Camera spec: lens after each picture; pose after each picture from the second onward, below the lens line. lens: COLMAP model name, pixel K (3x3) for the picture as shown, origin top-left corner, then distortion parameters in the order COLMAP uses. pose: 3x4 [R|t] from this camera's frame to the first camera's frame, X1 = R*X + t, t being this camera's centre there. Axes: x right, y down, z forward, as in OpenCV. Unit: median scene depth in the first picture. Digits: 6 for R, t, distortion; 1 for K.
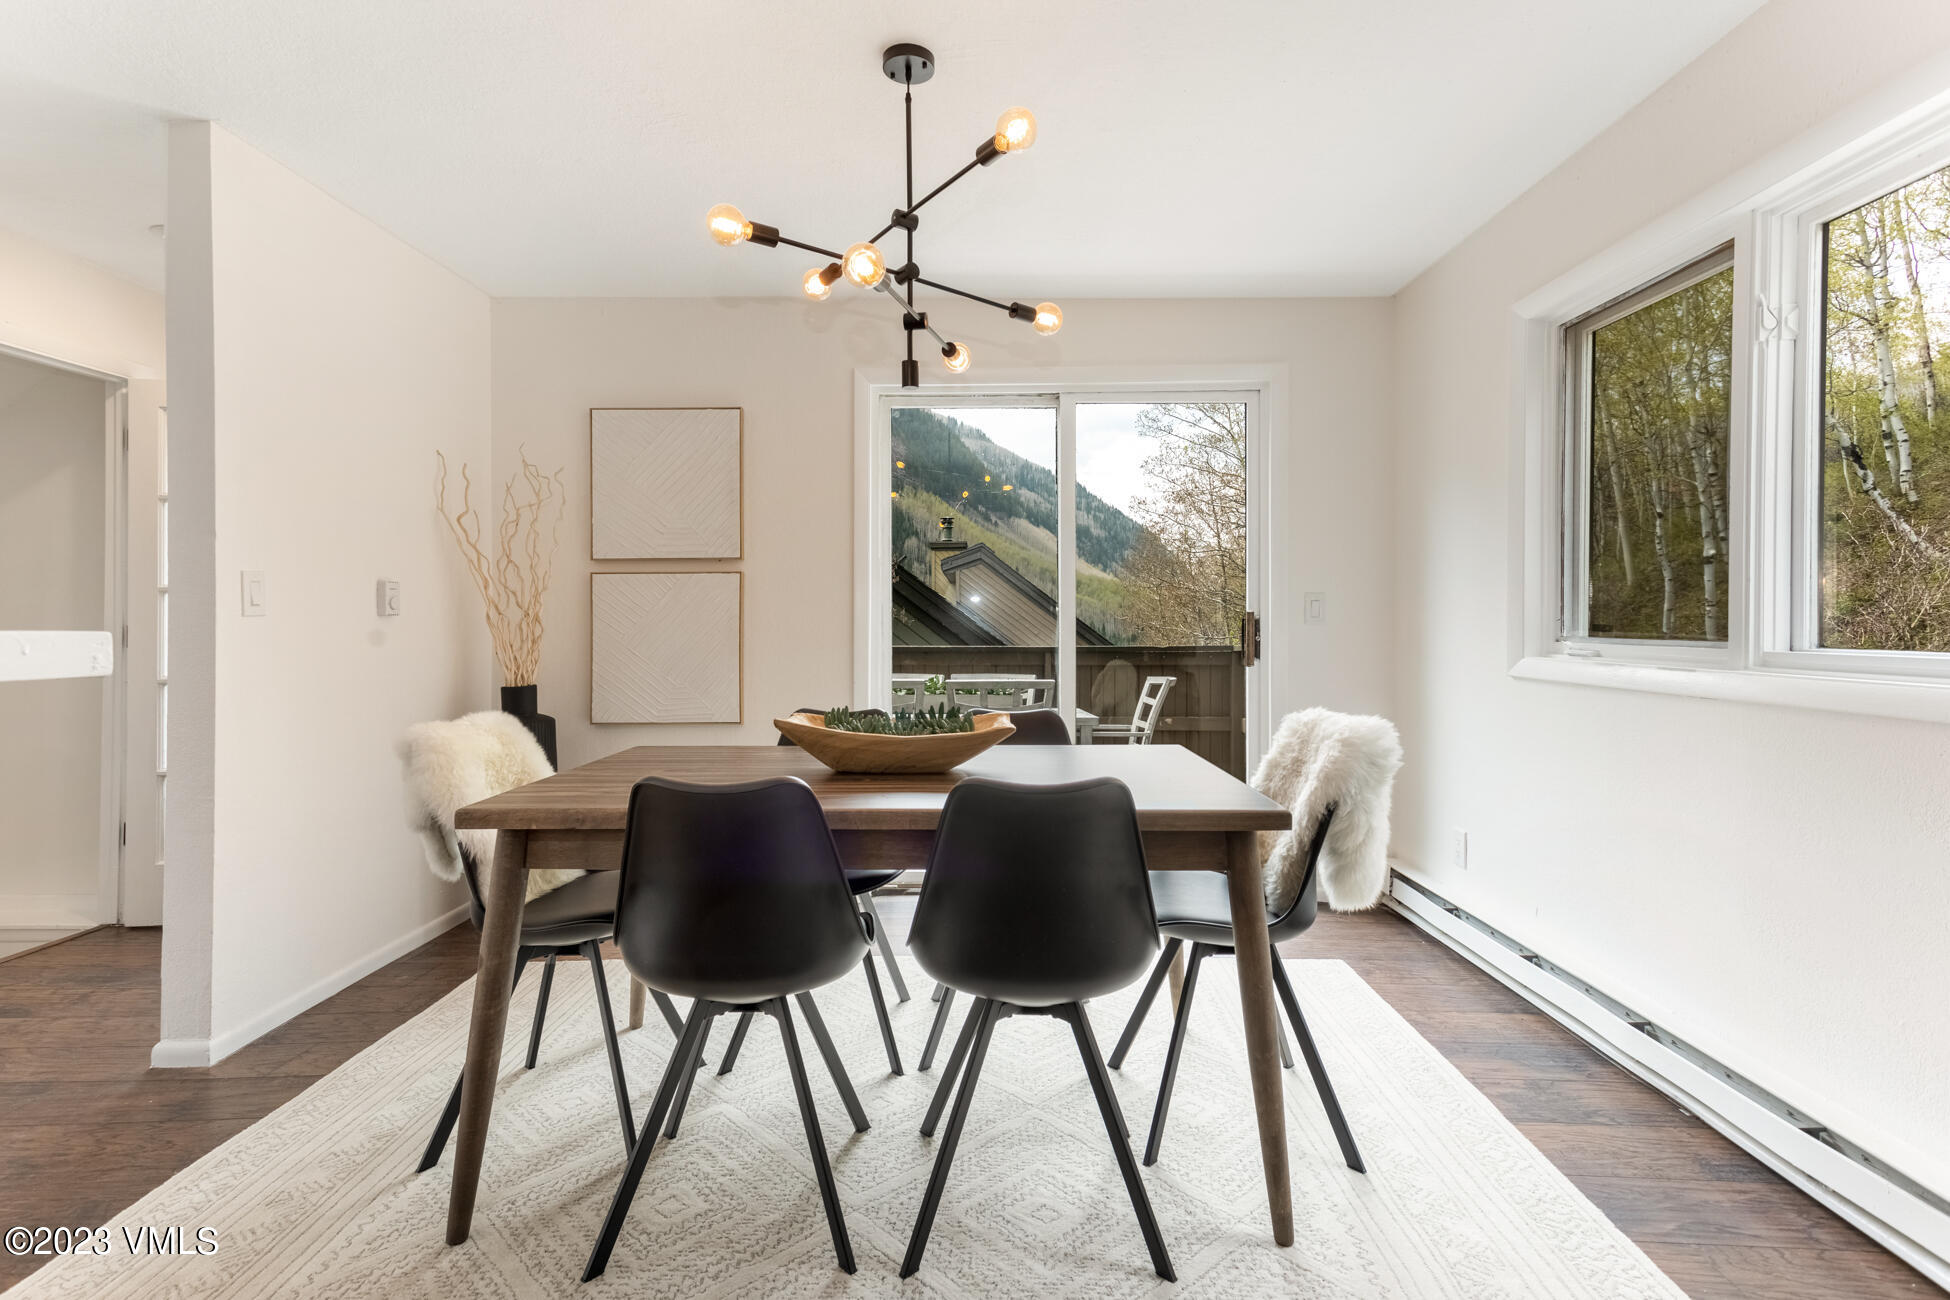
lens RADIAL K [[944.7, 0, 971.3], [0, 944.7, 621.2], [0, 0, 1]] dist [0.020699, 0.000790]
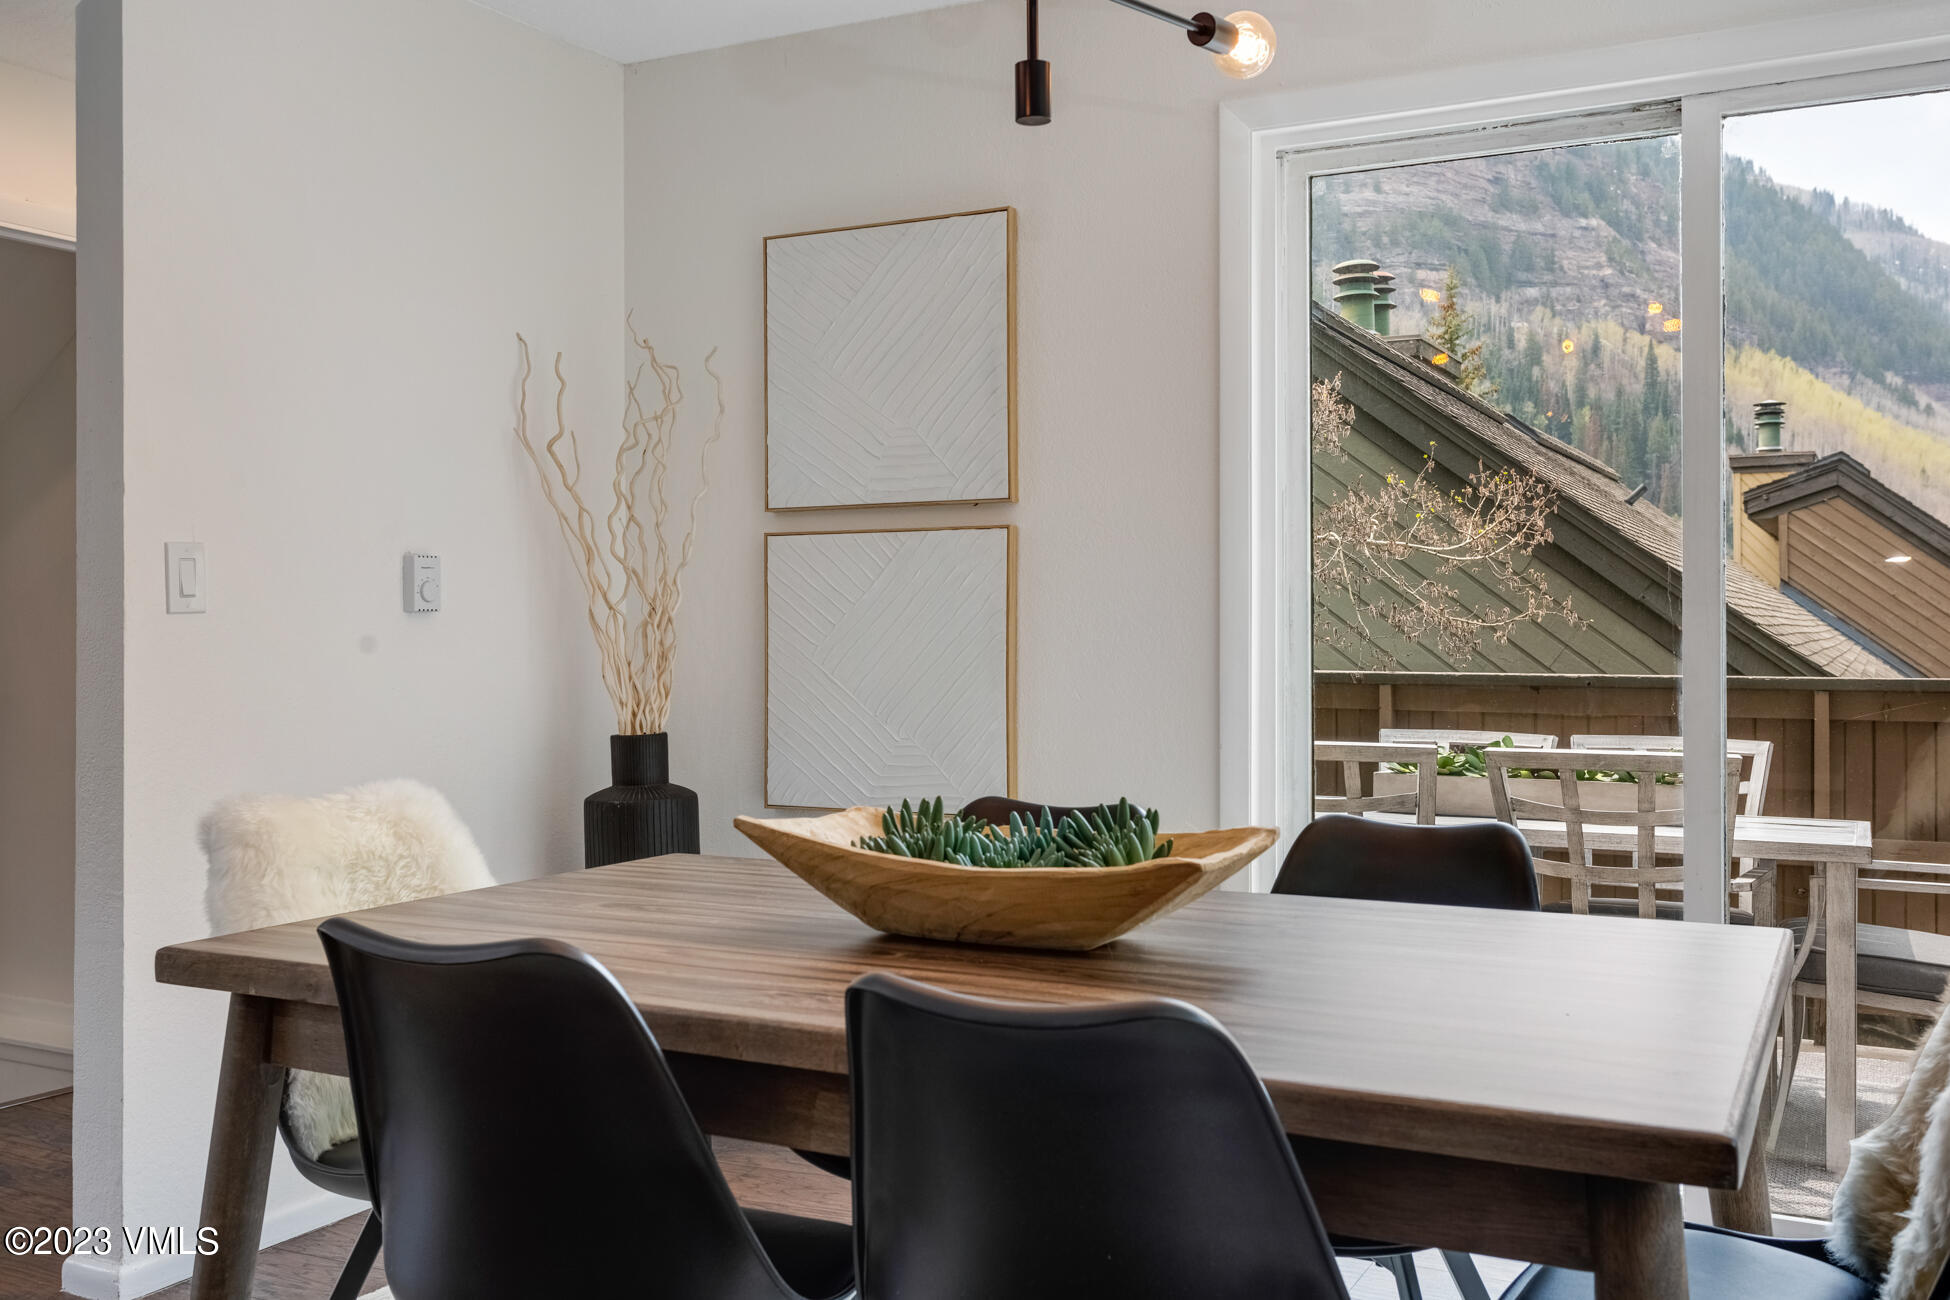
lens RADIAL K [[1785.0, 0, 993.4], [0, 1785.0, 635.8], [0, 0, 1]] dist [0.027284, 0.000000]
pose [[0.894573, 0.003765, -0.446906, 0.291522], [-0.000019, 0.999965, 0.008385, -0.000040], [0.446922, -0.007493, 0.894542, 0.188489]]
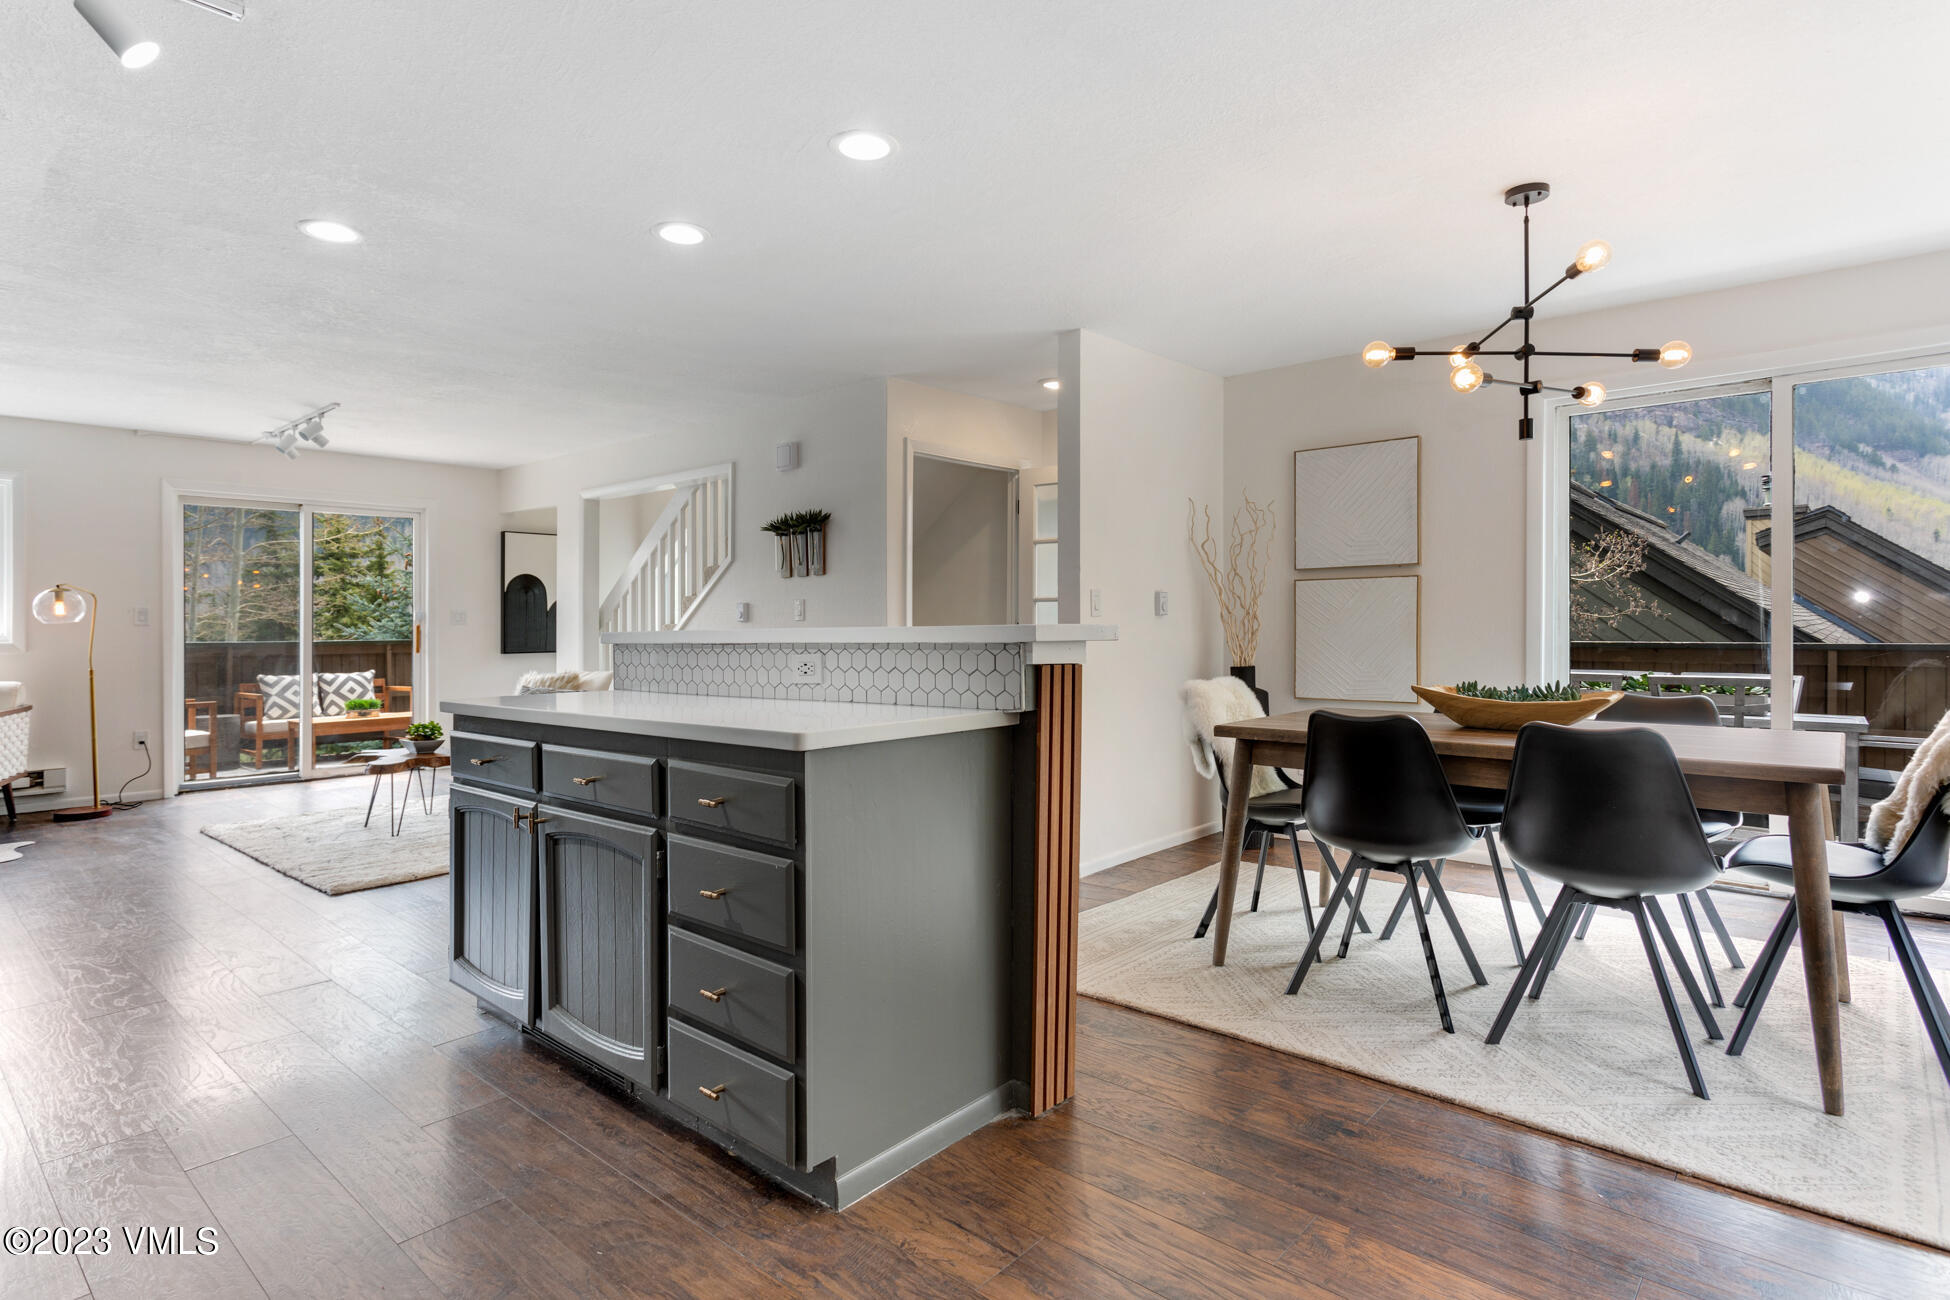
lens RADIAL K [[1048.1, 0, 962.2], [0, 1048.1, 640.1], [0, 0, 1]] dist [0.027727, -0.000203]
pose [[0.765734, 0.007586, -0.643112, 0.262507], [0.006996, 0.999773, 0.020123, -0.002748], [0.643119, -0.019908, 0.765508, -0.587852]]
